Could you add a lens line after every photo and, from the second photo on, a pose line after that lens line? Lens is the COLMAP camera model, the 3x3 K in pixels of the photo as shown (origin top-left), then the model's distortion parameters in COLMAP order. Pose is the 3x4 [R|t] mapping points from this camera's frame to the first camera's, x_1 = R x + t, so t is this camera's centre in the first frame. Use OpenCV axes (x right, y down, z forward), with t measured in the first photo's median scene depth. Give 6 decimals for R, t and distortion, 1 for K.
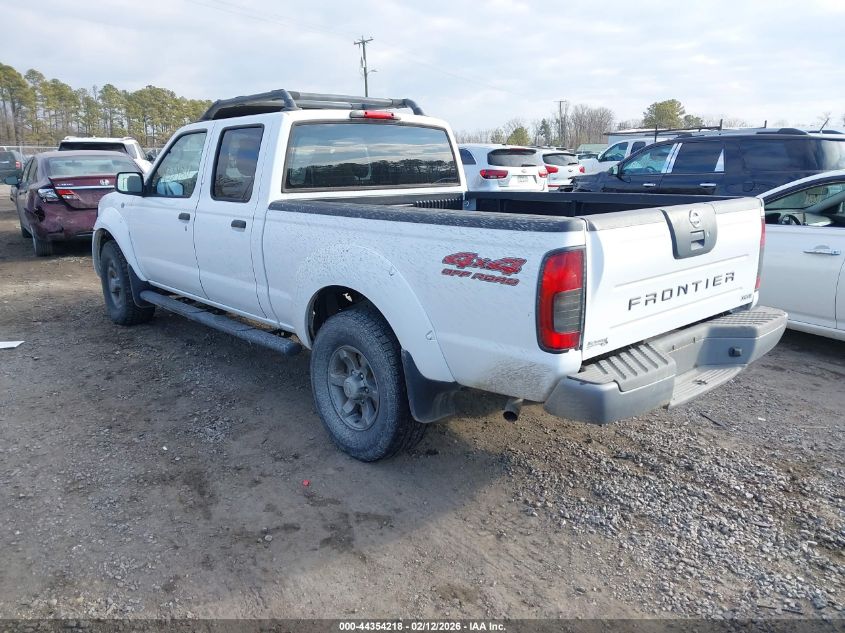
lens RADIAL K [[668.2, 0, 422.5], [0, 668.2, 316.5], [0, 0, 1]] dist [-0.003030, -0.001197]
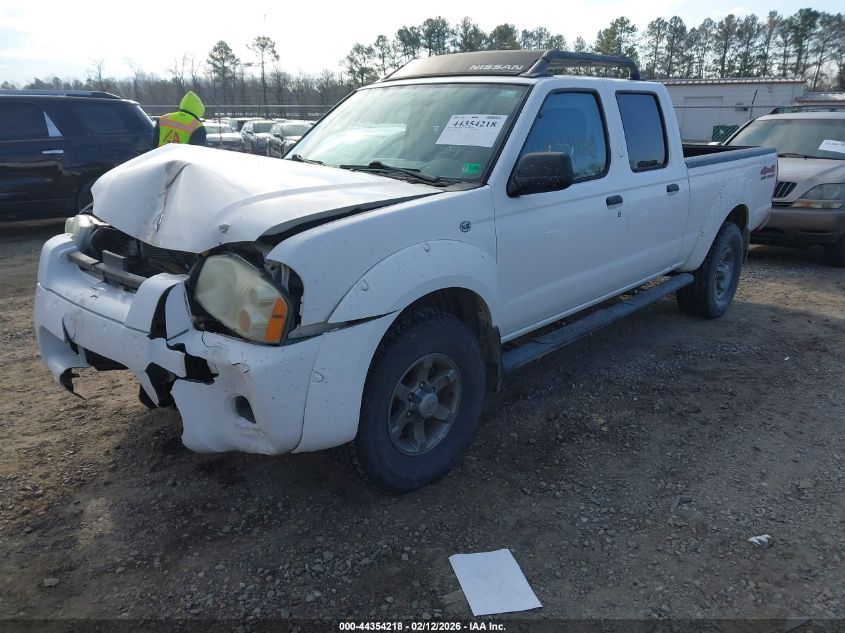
lens RADIAL K [[668.2, 0, 422.5], [0, 668.2, 316.5], [0, 0, 1]] dist [-0.003030, -0.001197]
pose [[-0.108798, -0.281330, 0.953424, -1.653258], [0.234394, 0.924813, 0.299635, -0.457236], [-0.966034, 0.256076, -0.034676, 1.877010]]
